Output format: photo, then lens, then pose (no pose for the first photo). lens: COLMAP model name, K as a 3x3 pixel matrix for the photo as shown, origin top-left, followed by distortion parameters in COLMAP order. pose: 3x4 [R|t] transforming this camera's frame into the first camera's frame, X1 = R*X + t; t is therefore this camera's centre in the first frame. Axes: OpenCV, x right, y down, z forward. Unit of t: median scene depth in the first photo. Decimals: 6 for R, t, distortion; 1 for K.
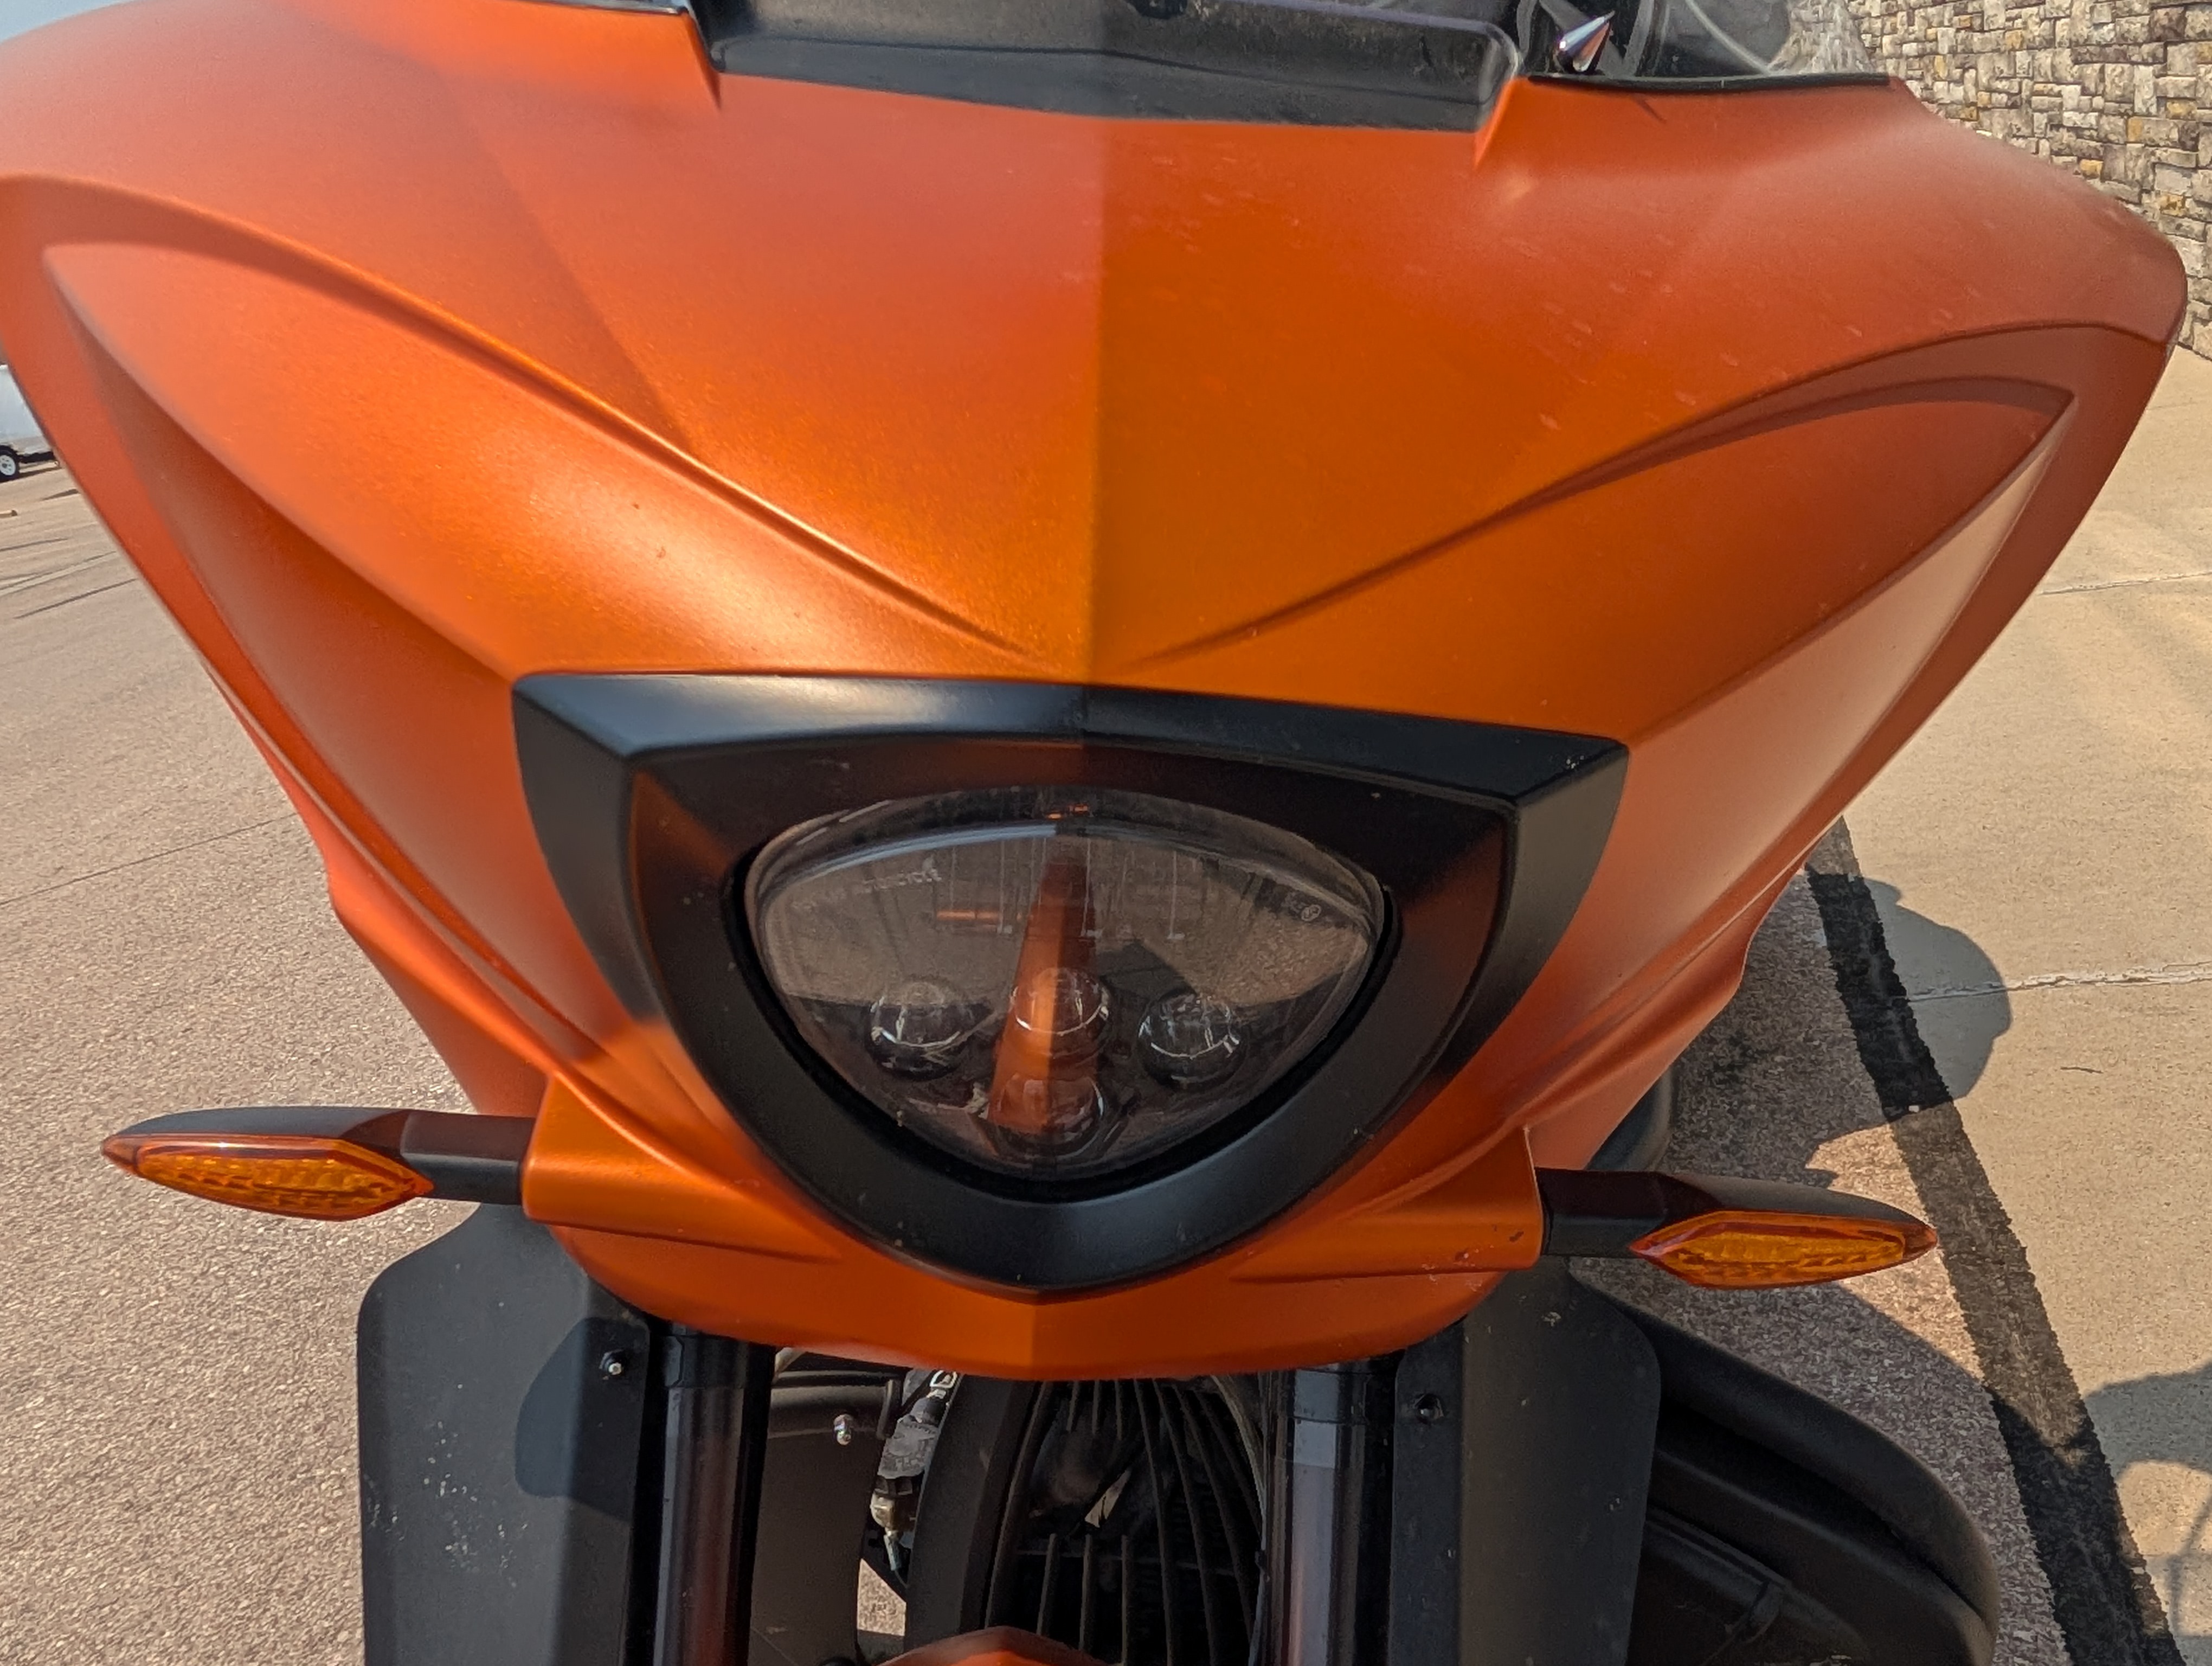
lens RADIAL K [[1824.3, 0, 1093.7], [0, 1824.3, 895.3], [0, 0, 1]] dist [-0.000403, -0.001222]
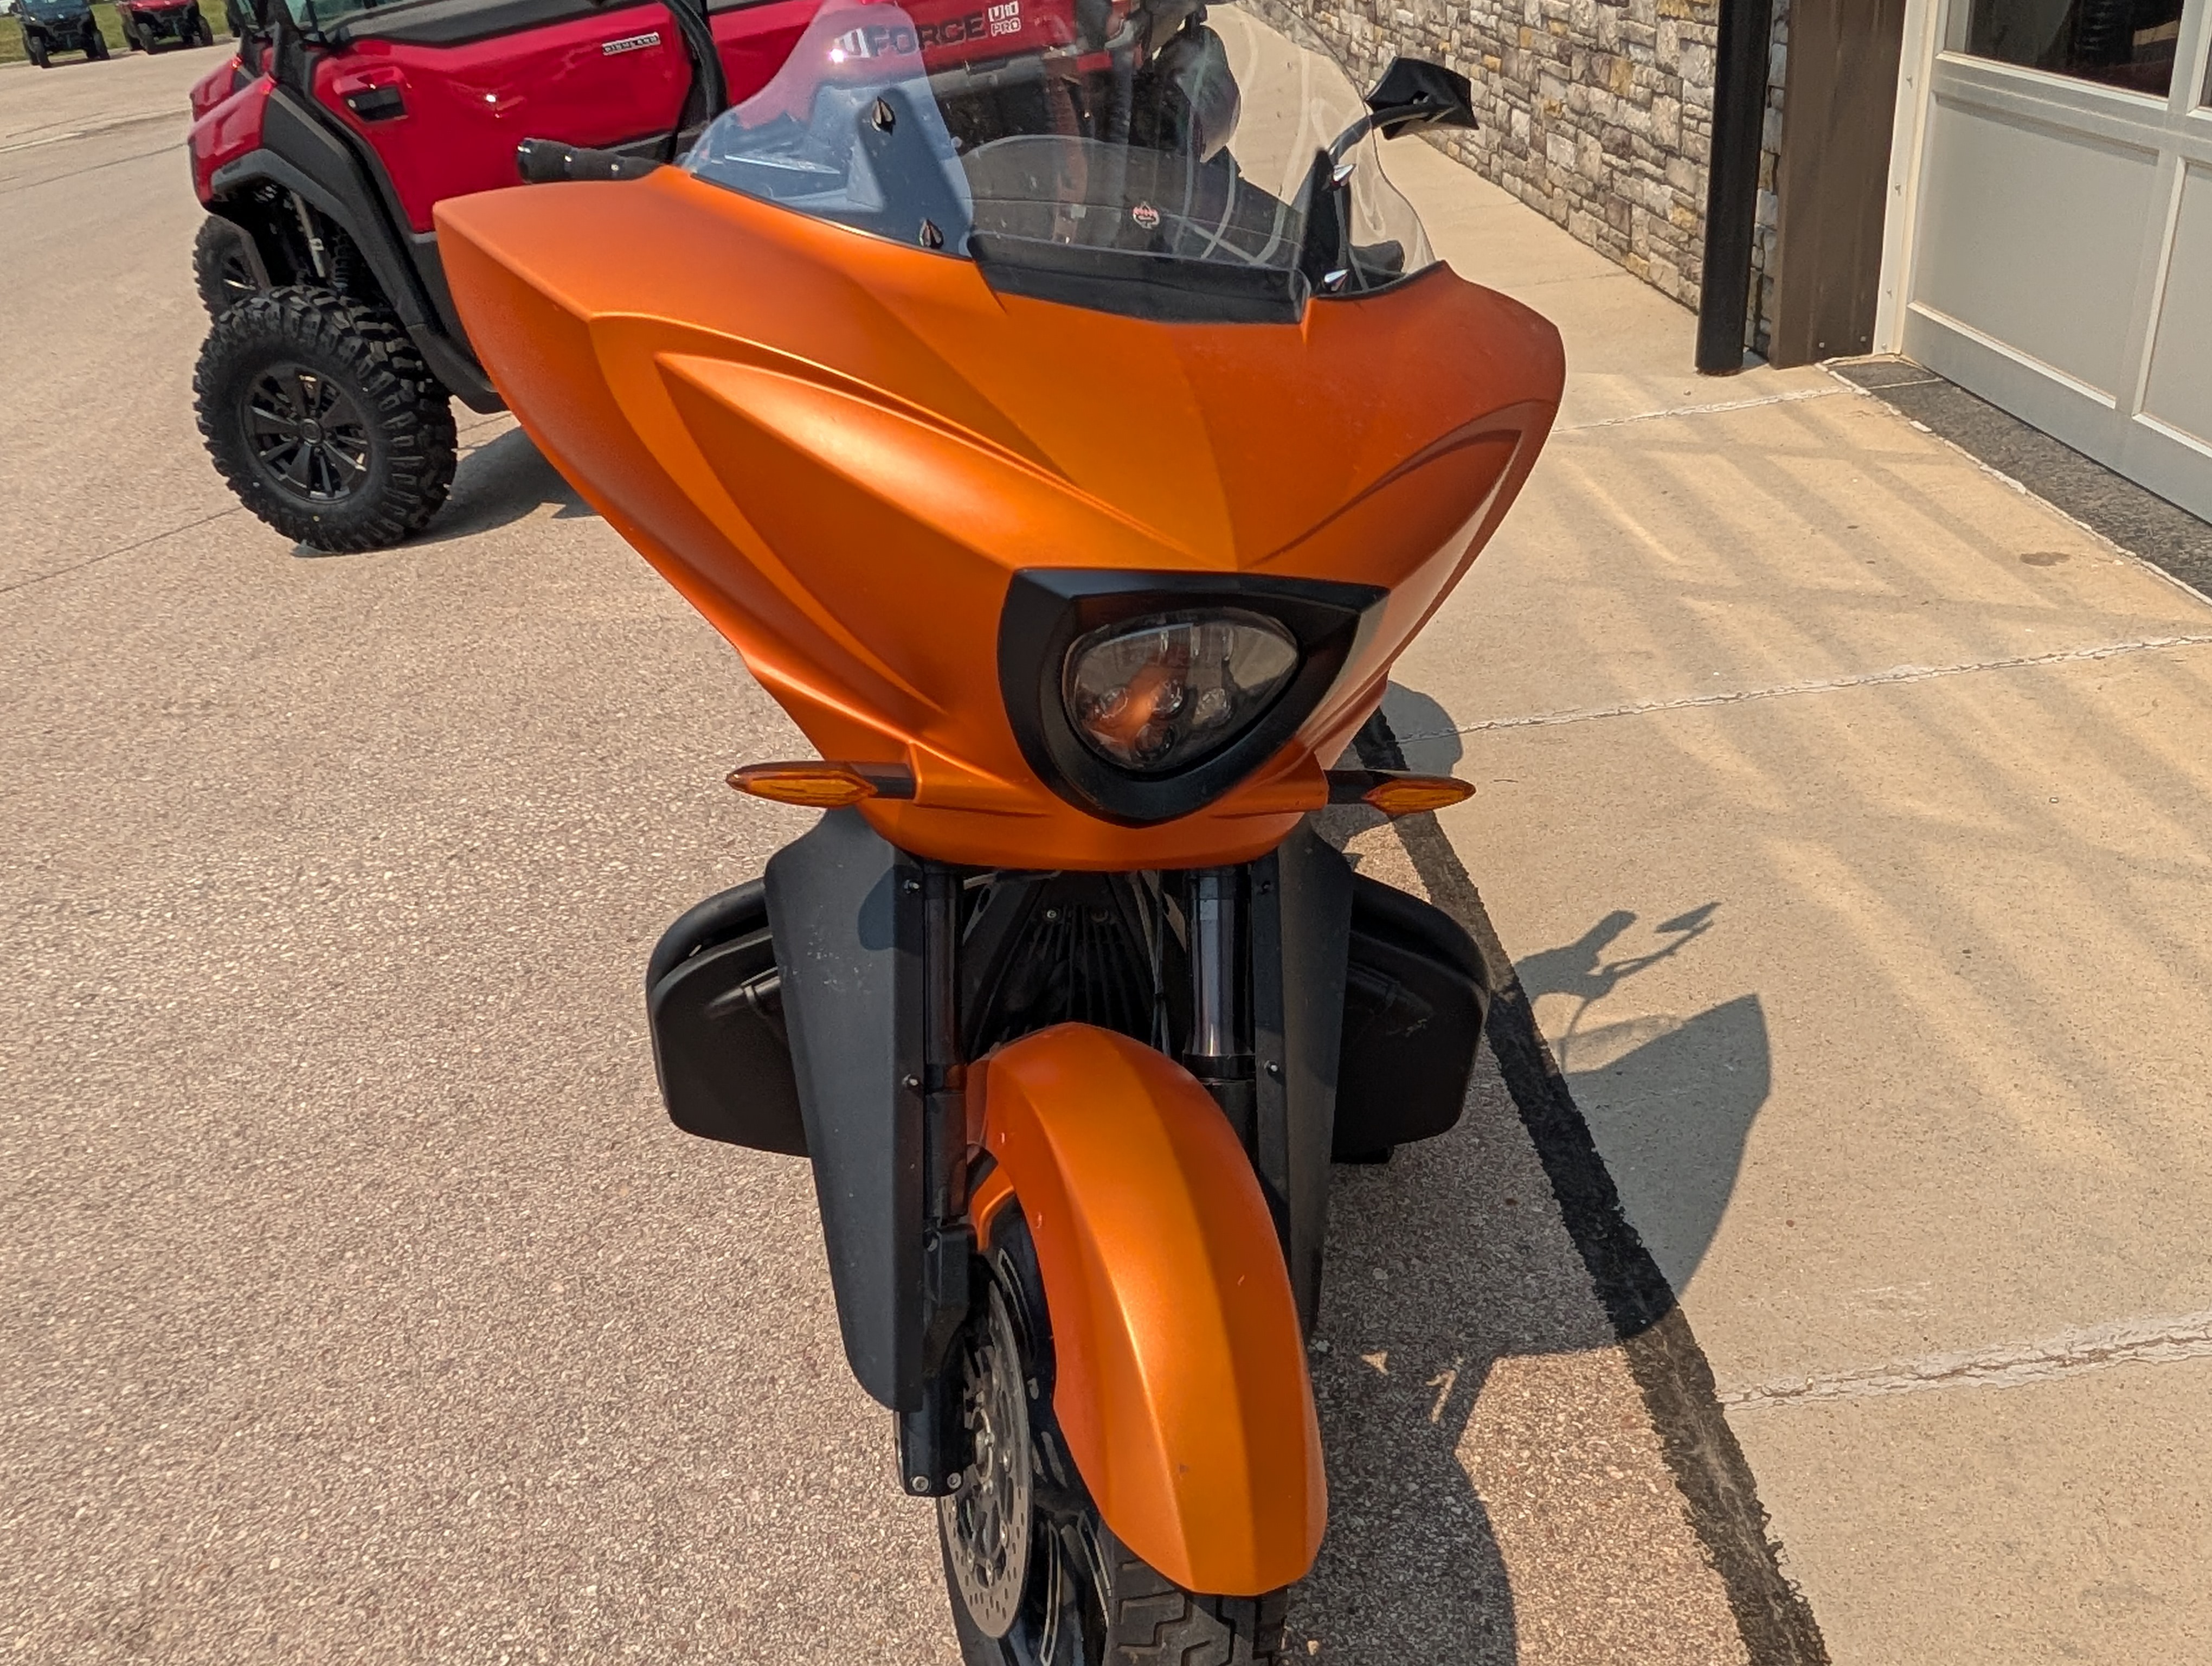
lens RADIAL K [[1832.1, 0, 1106.9], [0, 1832.1, 890.2], [0, 0, 1]] dist [-0.002803, -0.000815]
pose [[0.956168, -0.060049, 0.286595, -0.234006], [0.031066, 0.994026, 0.104630, 0.016959], [-0.291165, -0.091140, 0.952321, -0.390064]]
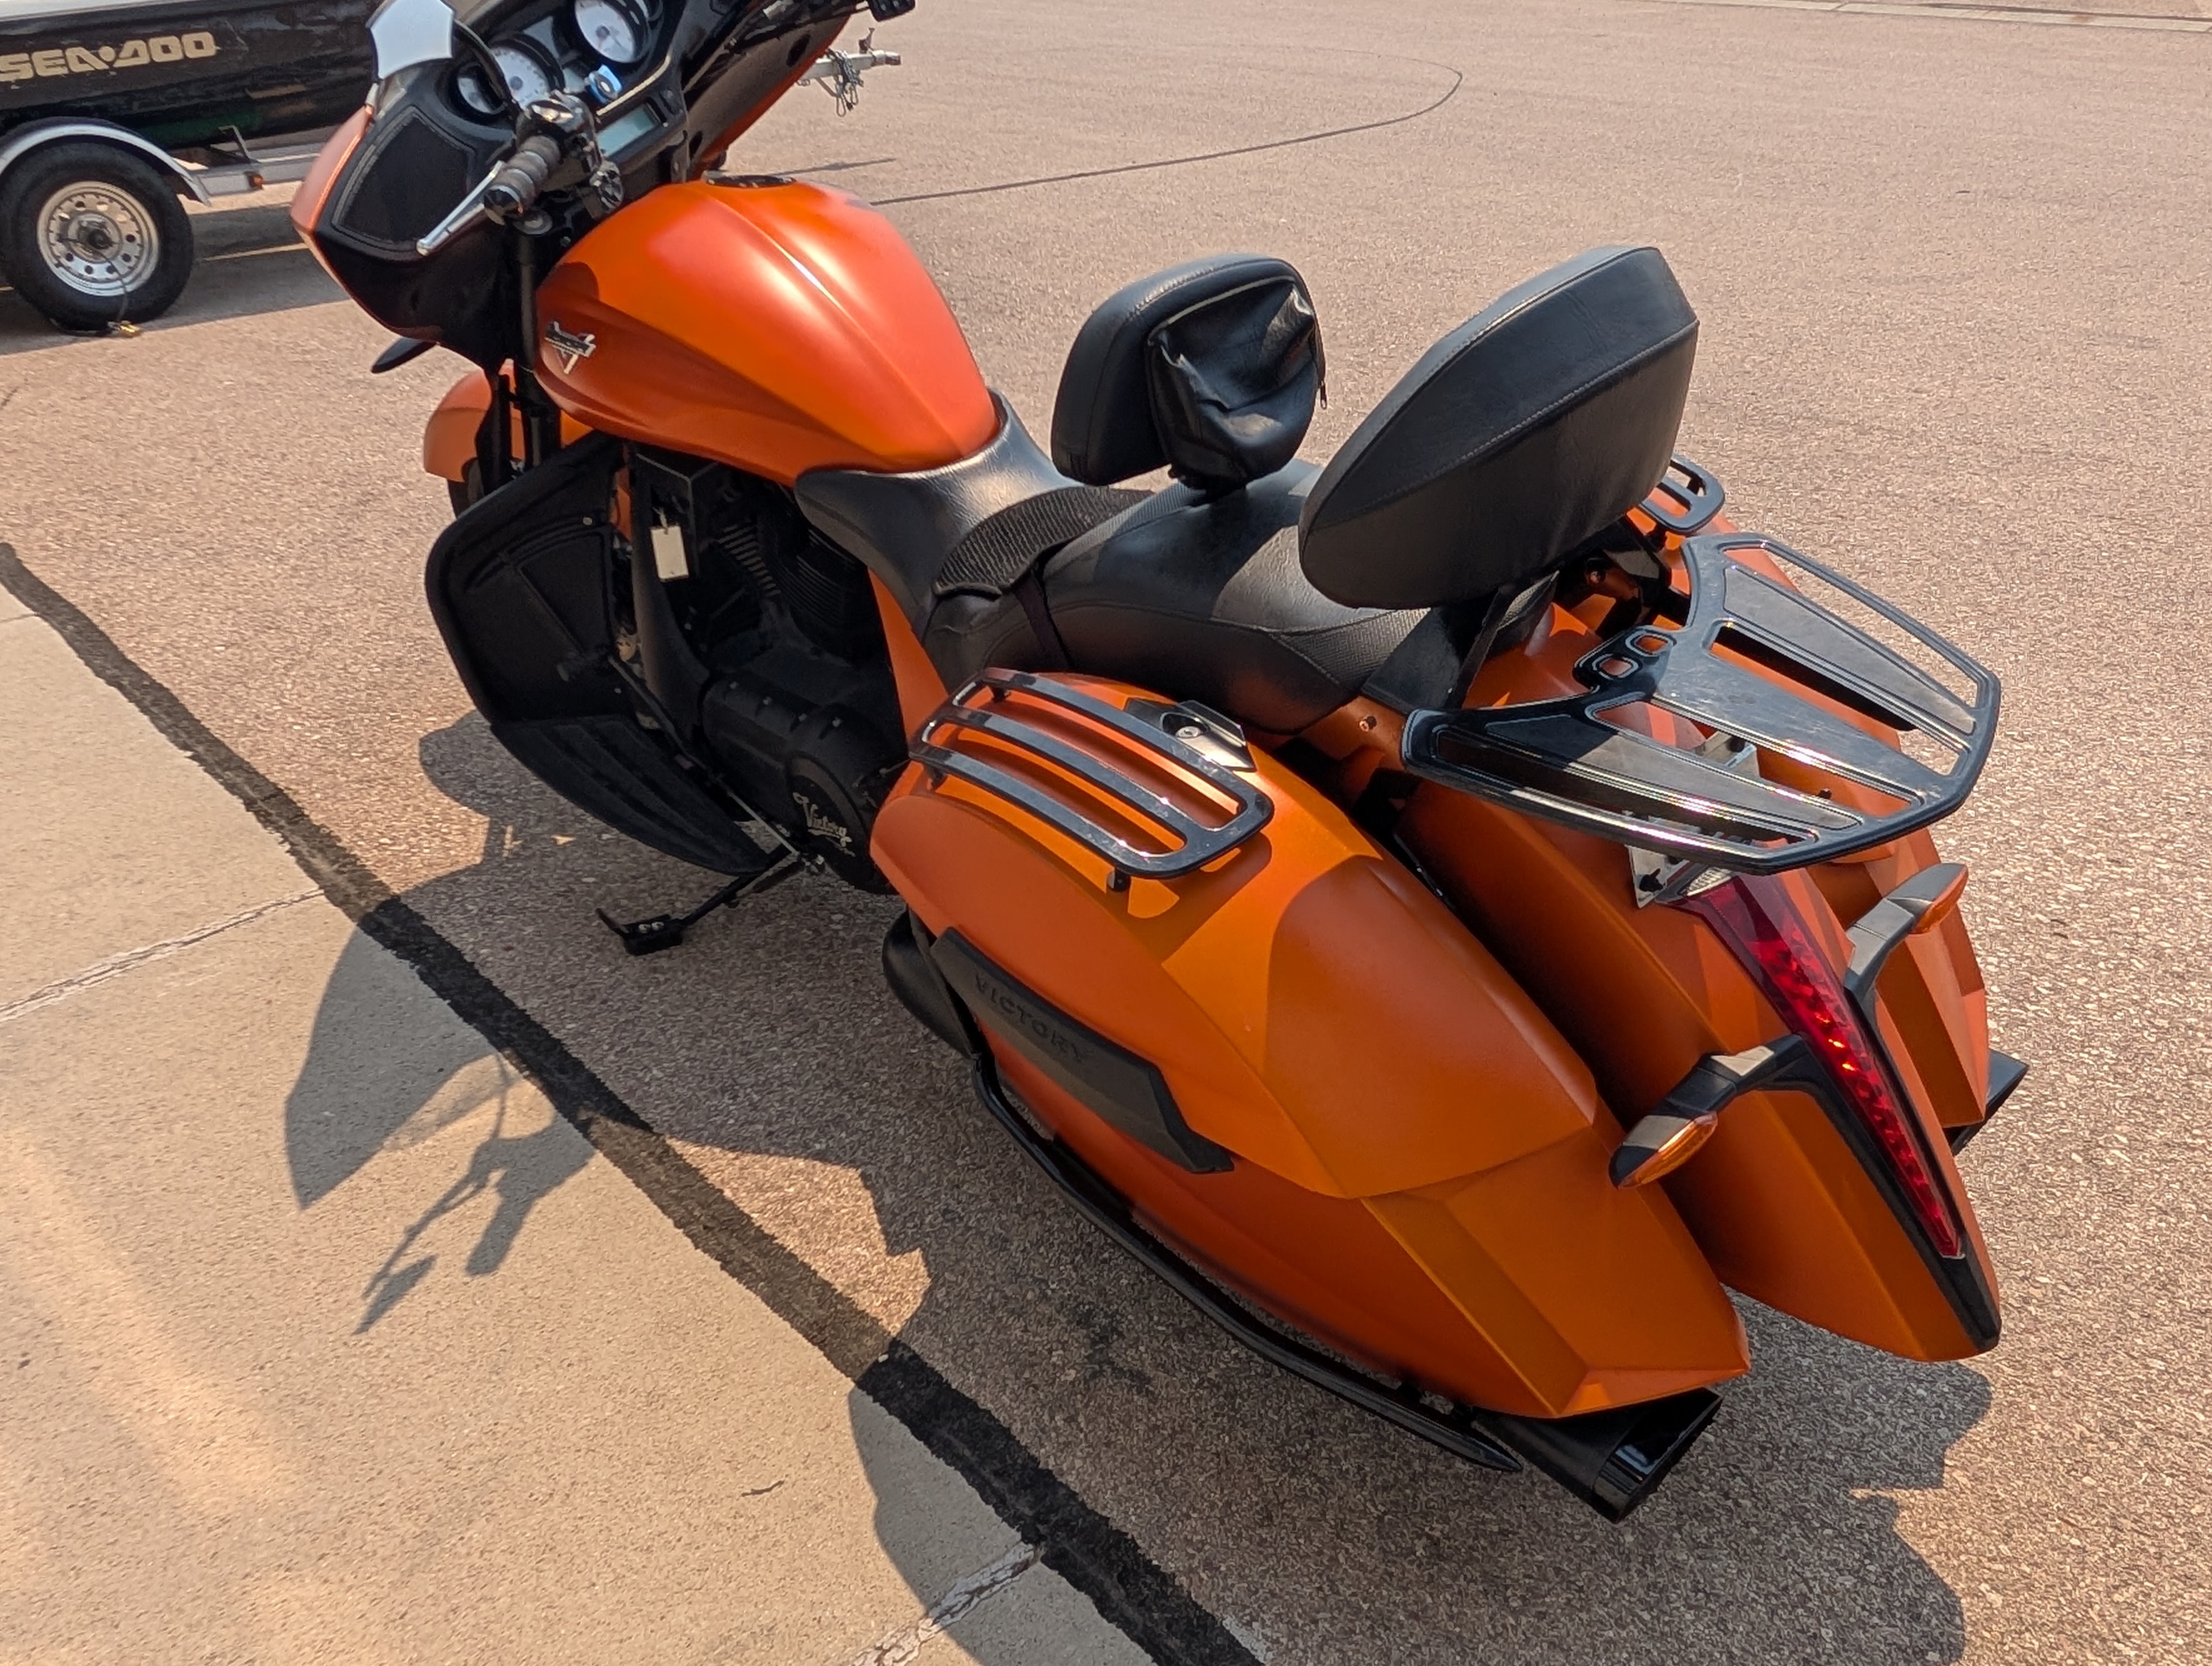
lens RADIAL K [[1829.8, 0, 1095.4], [0, 1829.8, 838.5], [0, 0, 1]] dist [-0.003327, 0.003515]
pose [[-0.556629, 0.587419, -0.587455, 0.820637], [-0.159289, 0.618543, 0.769436, -0.809140], [0.815347, 0.521865, -0.250730, 1.248451]]
